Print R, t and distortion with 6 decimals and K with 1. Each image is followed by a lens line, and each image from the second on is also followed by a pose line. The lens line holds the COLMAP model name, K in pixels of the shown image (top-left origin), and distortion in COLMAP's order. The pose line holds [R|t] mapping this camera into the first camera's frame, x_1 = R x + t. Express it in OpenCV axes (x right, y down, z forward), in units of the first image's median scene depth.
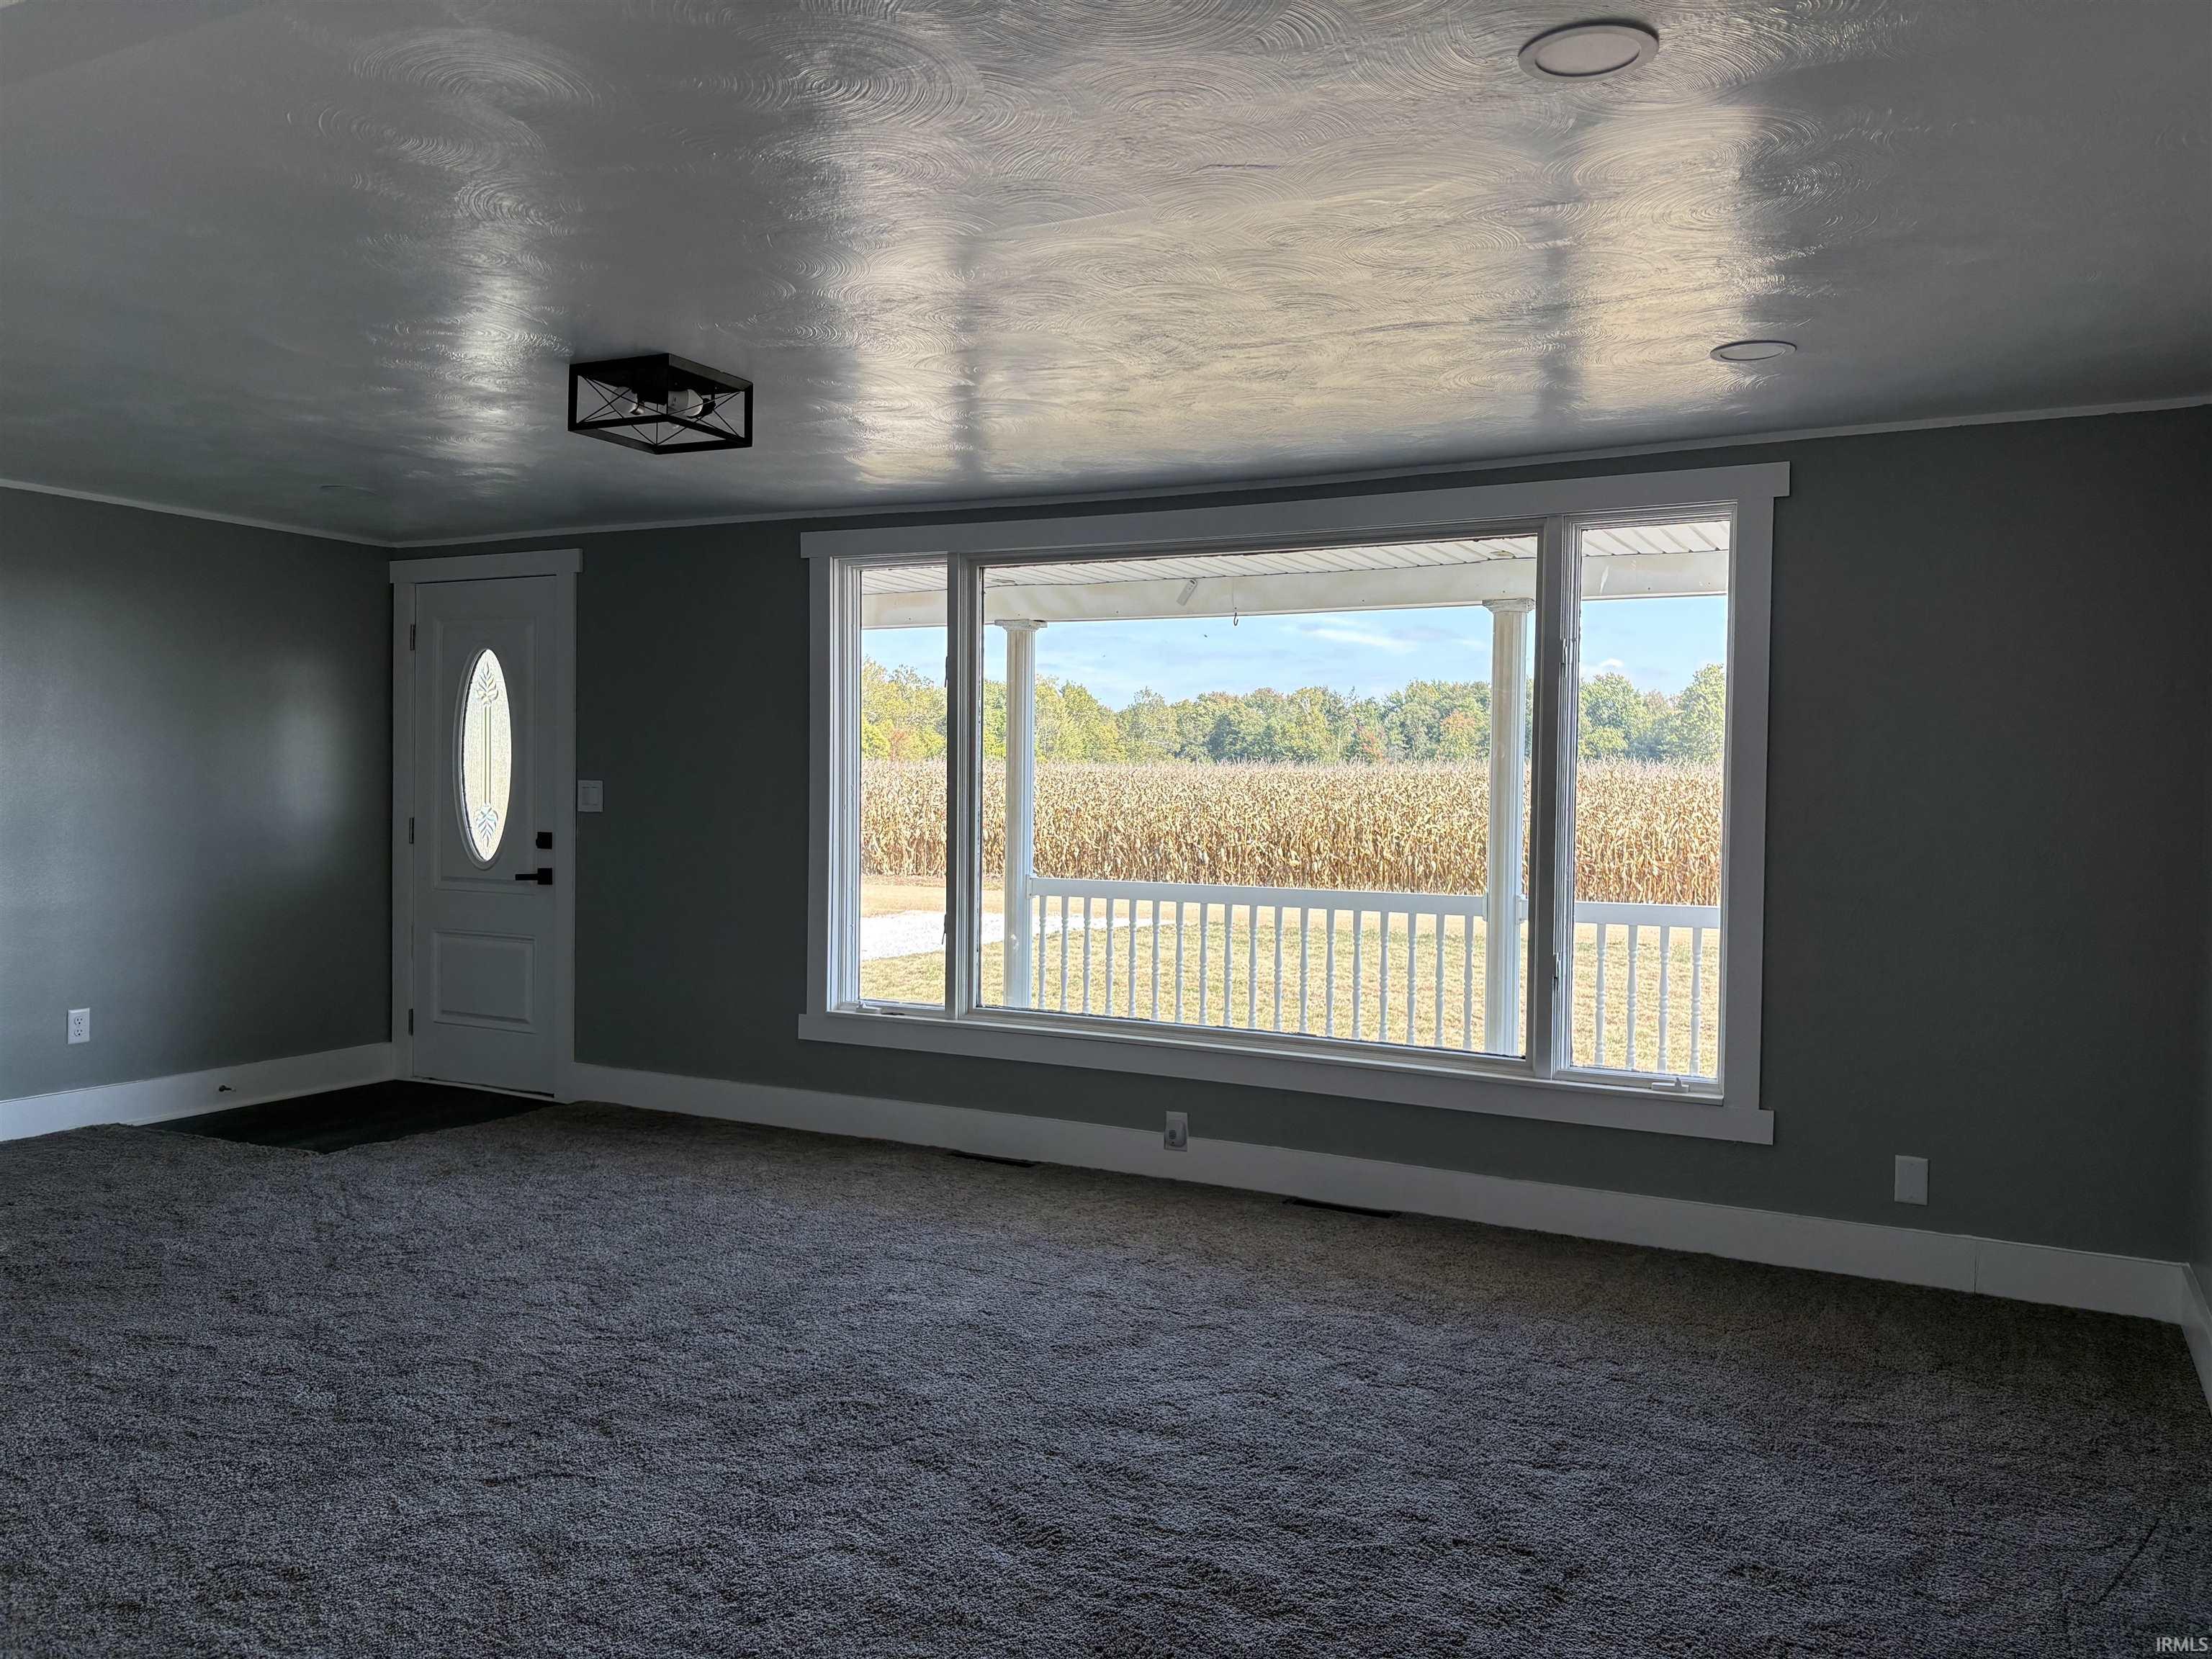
lens RADIAL K [[1679.8, 0, 1090.4], [0, 1679.8, 832.7], [0, 0, 1]] dist [0.041345, -0.042737]
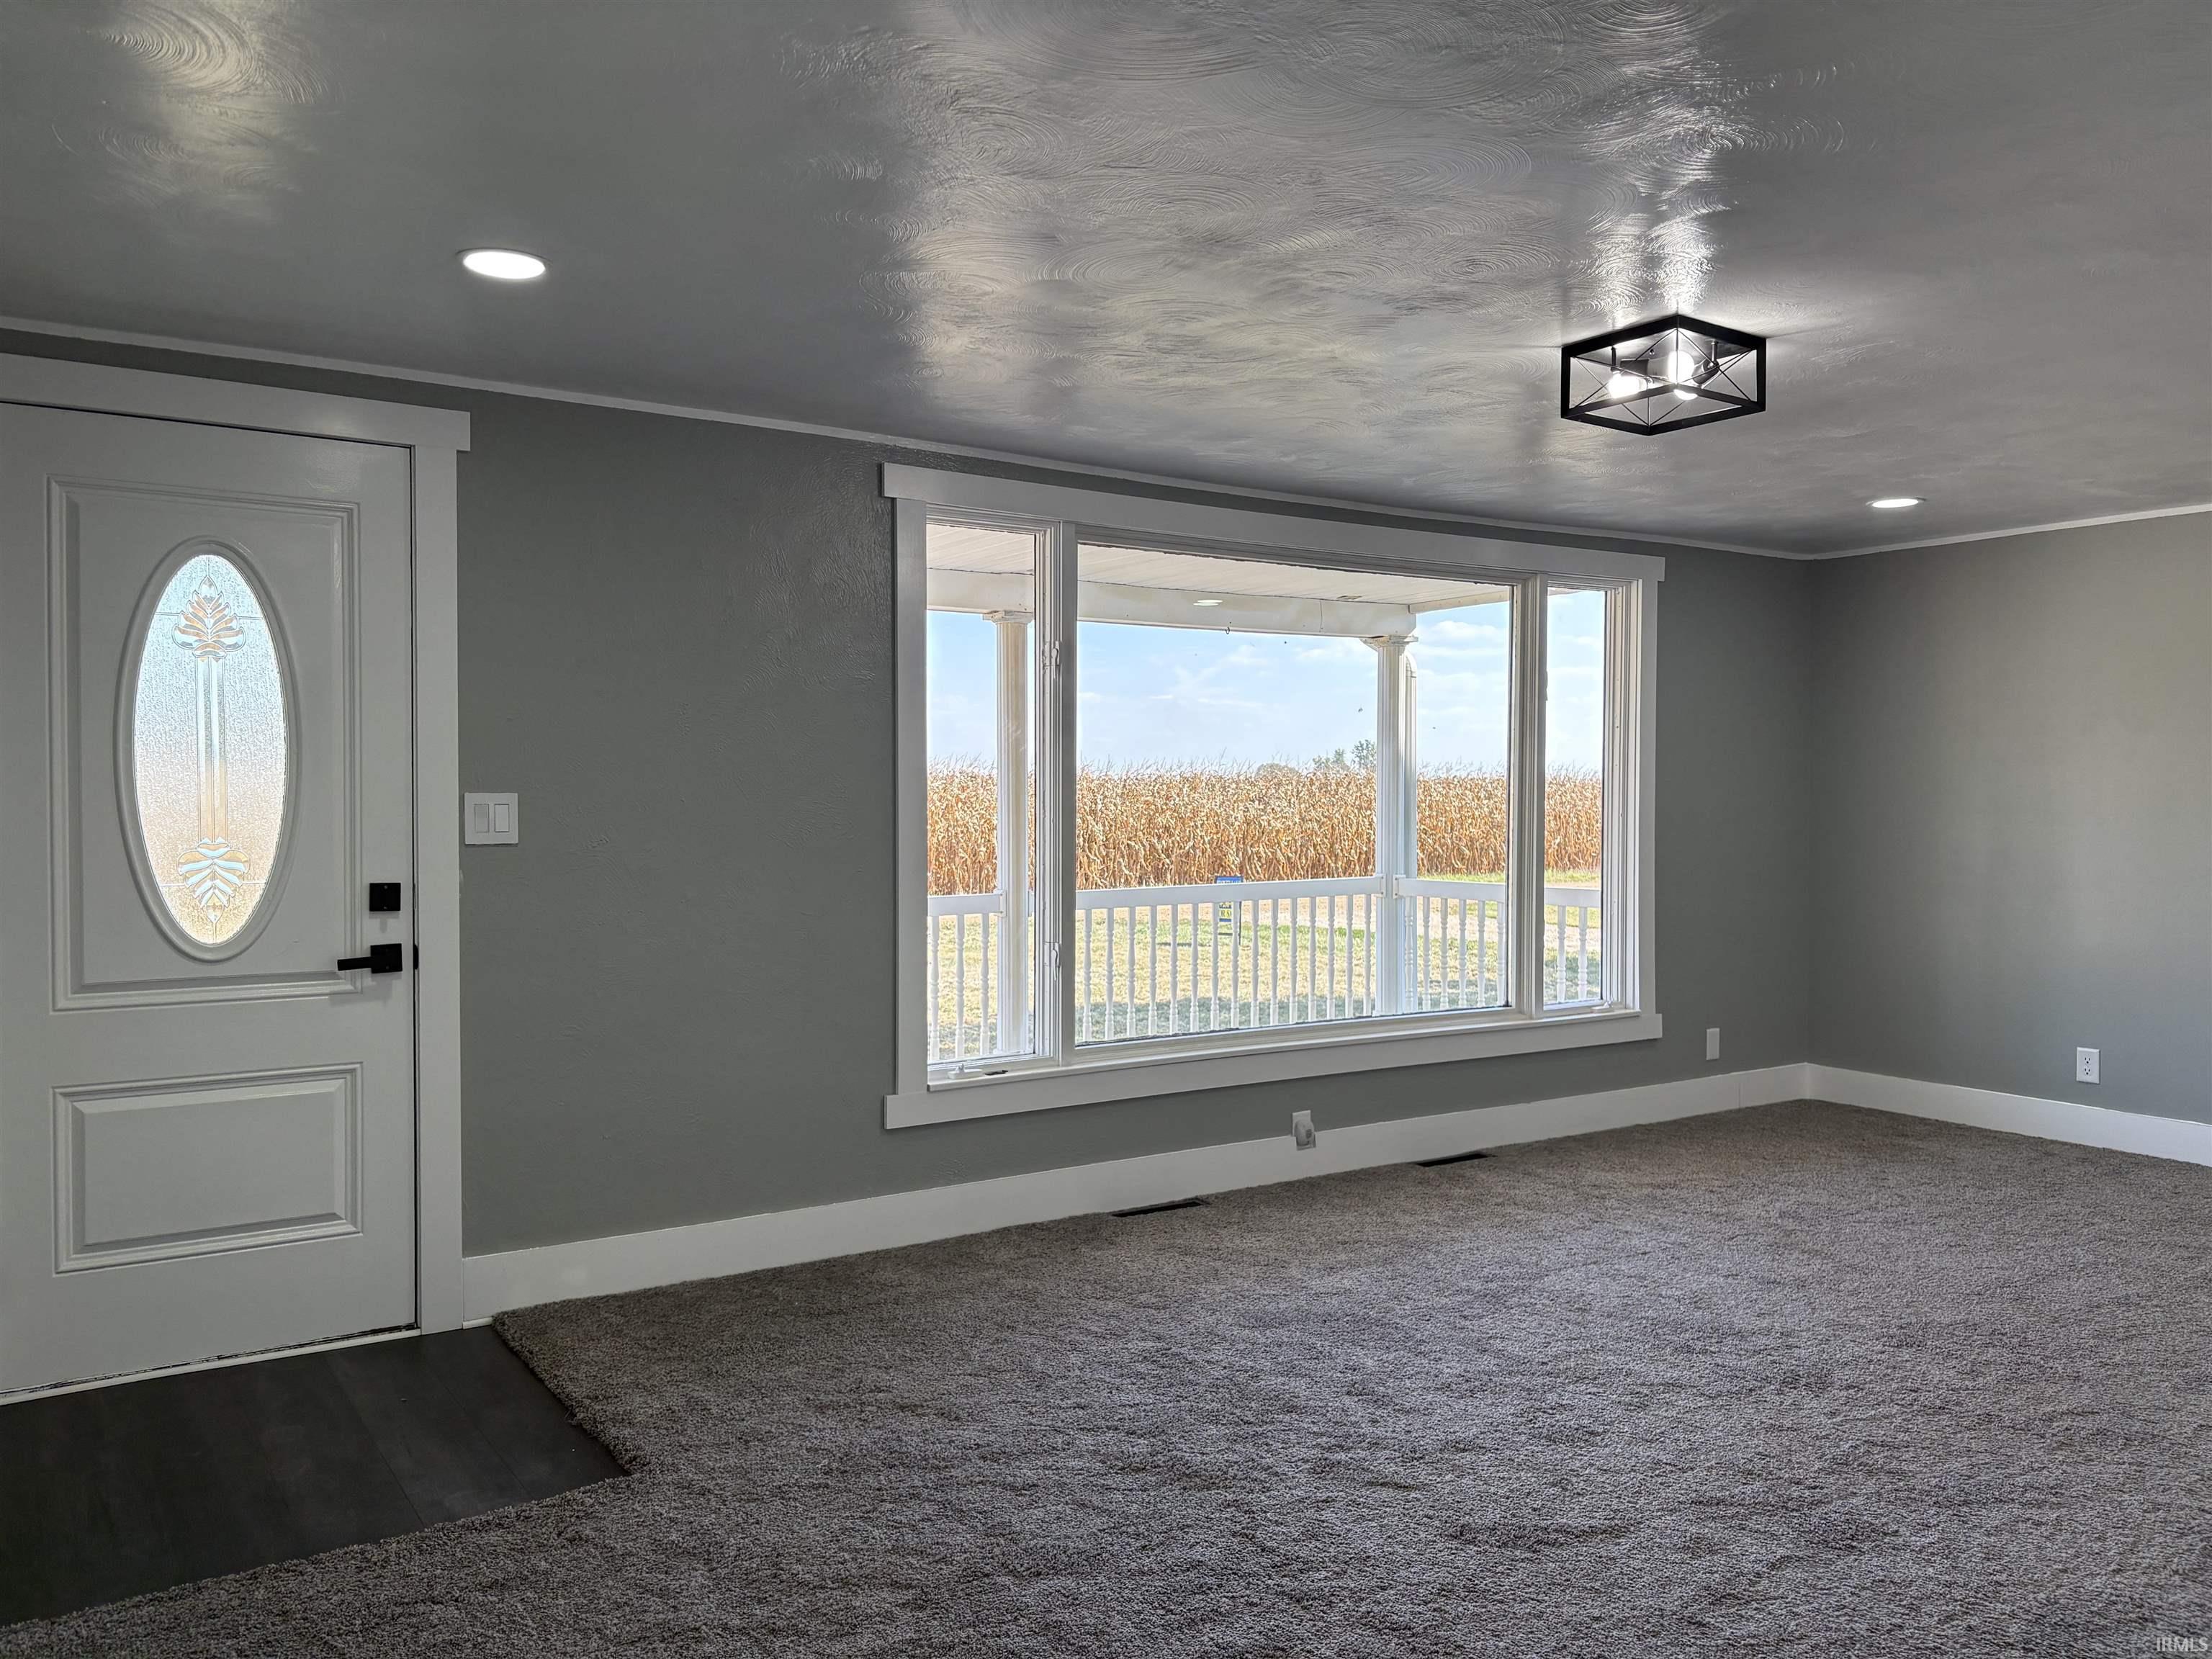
lens RADIAL K [[1679.8, 0, 1109.5], [0, 1679.8, 835.2], [0, 0, 1]] dist [0.041345, -0.042737]
pose [[0.468199, -0.034574, 0.882946, -0.854975], [0.032261, 0.999237, 0.022021, -0.025693], [-0.883034, 0.018174, 0.468957, 0.594754]]
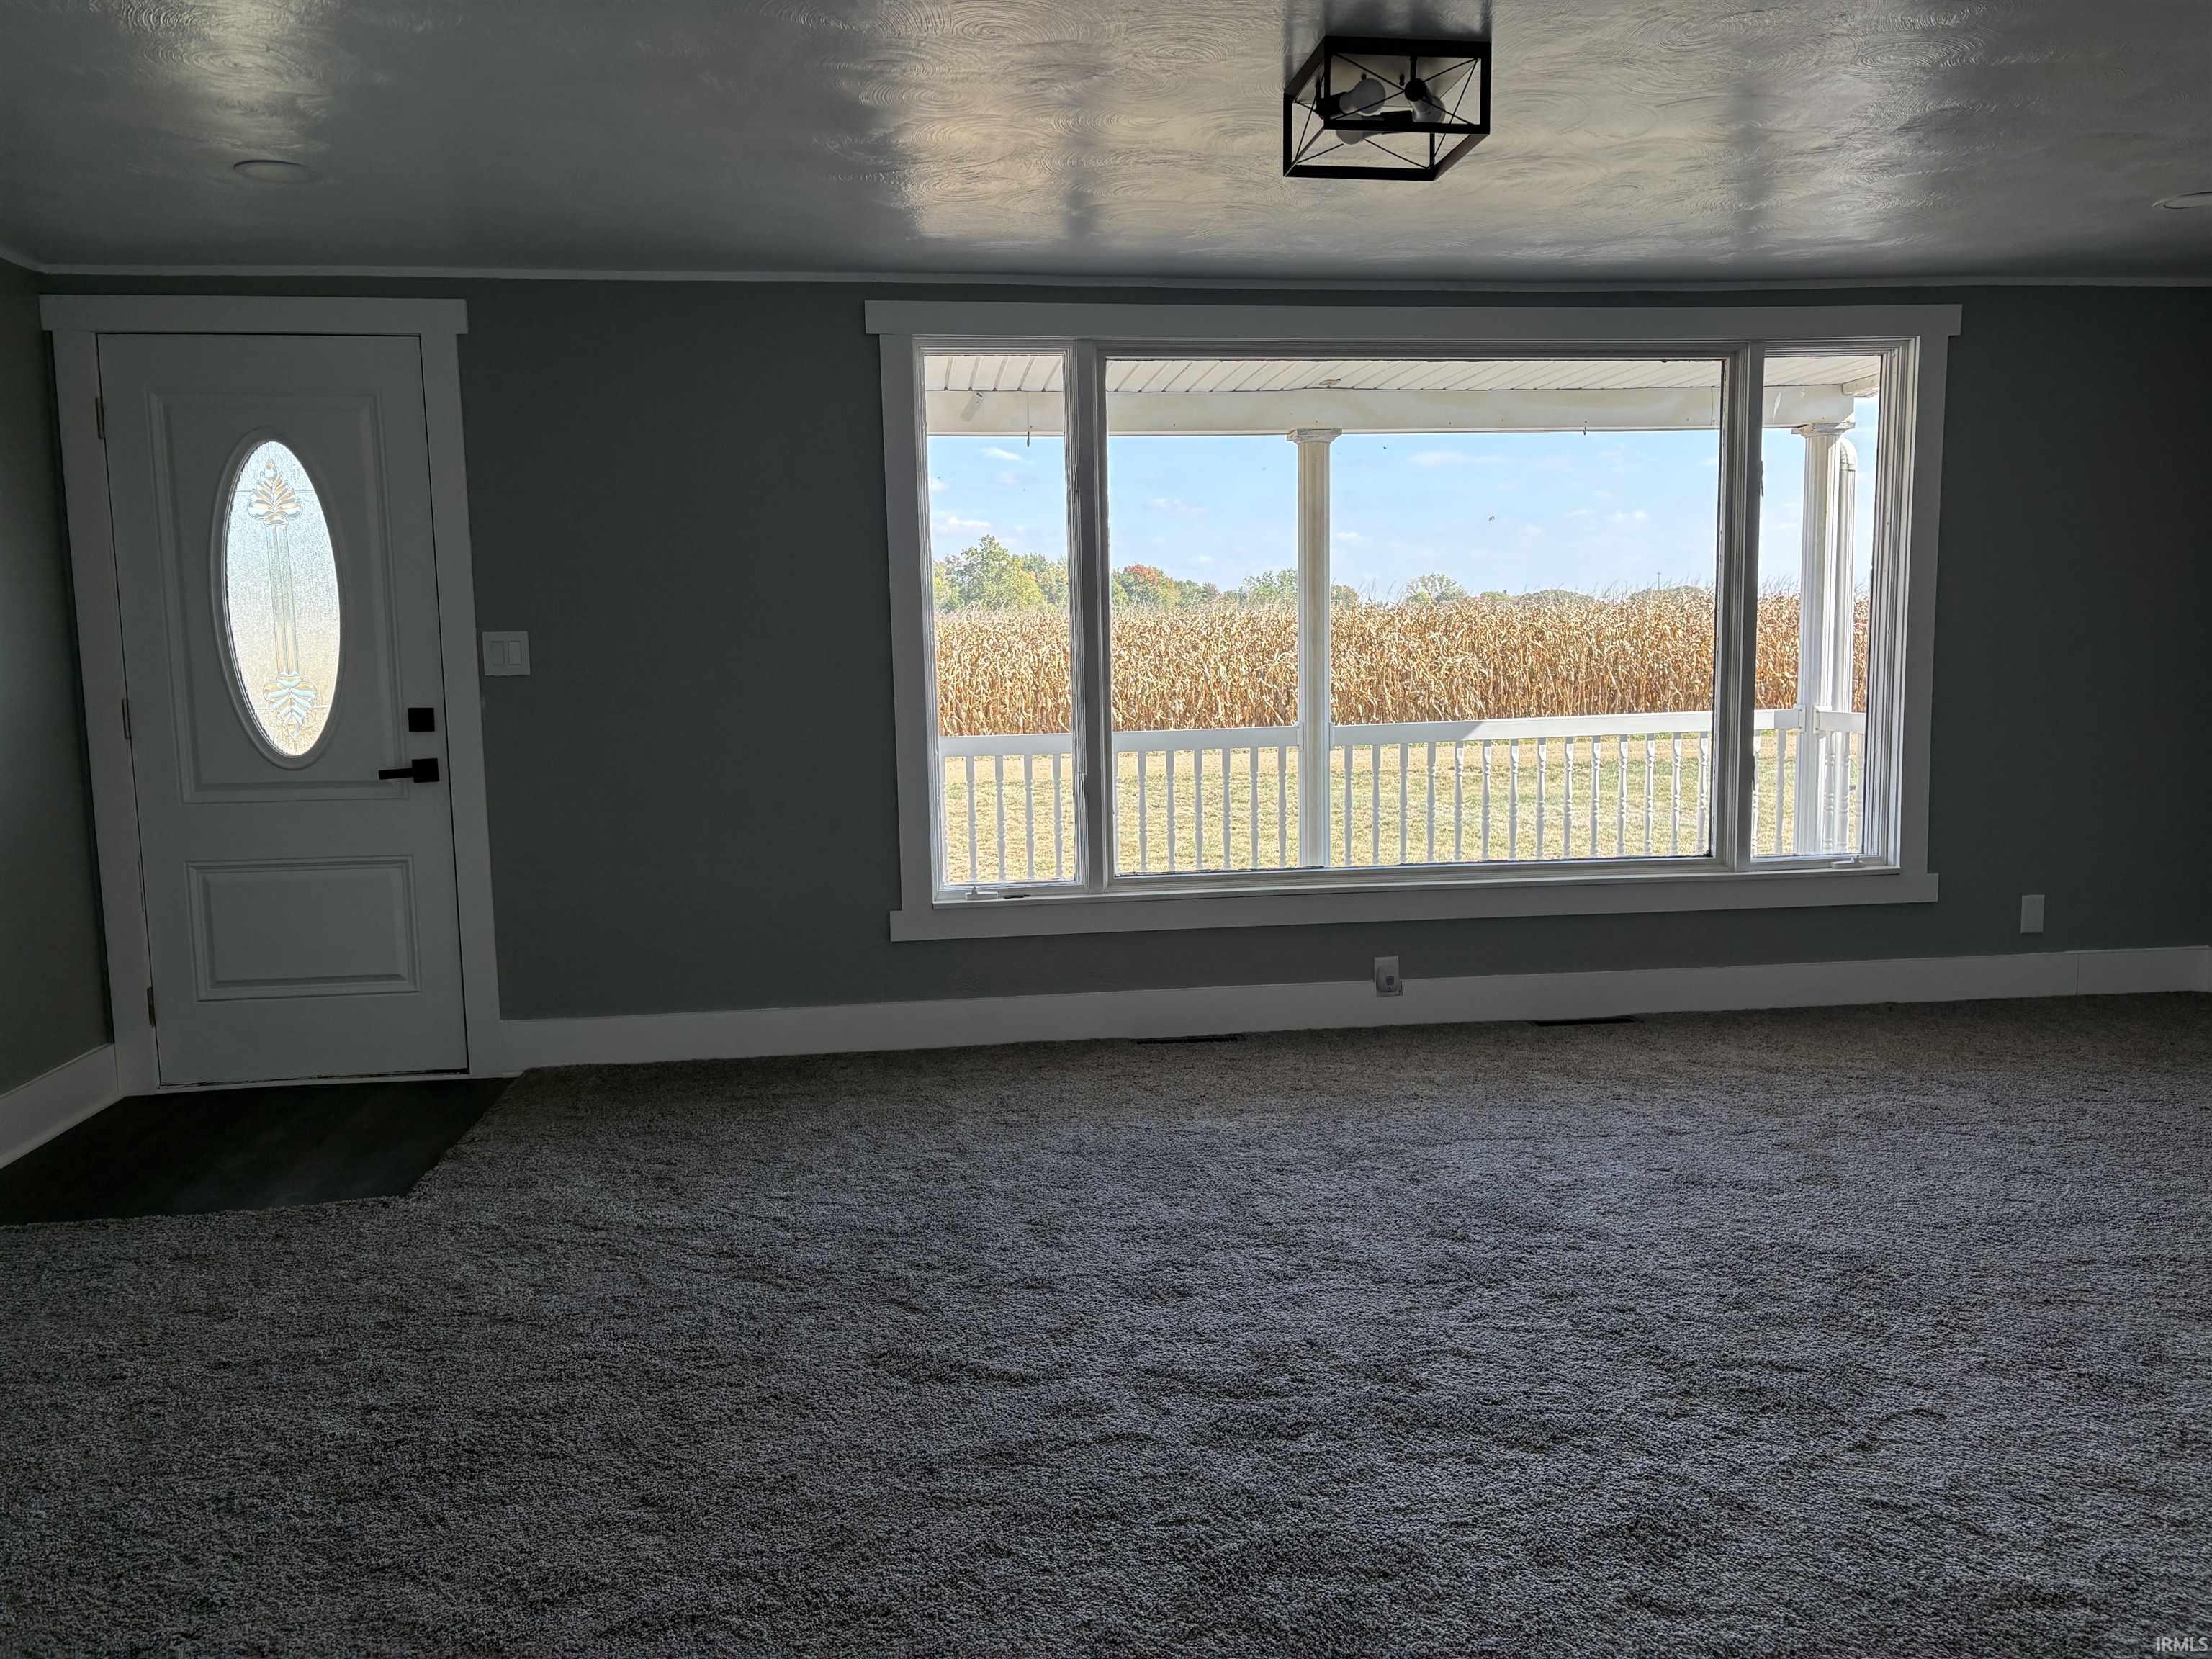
lens RADIAL K [[1679.8, 0, 1114.9], [0, 1679.8, 832.5], [0, 0, 1]] dist [0.041345, -0.042737]
pose [[0.815760, -0.095836, 0.570396, -0.585138], [0.047893, 0.993983, 0.098510, -0.005005], [-0.576405, -0.053043, 0.815441, 0.299671]]
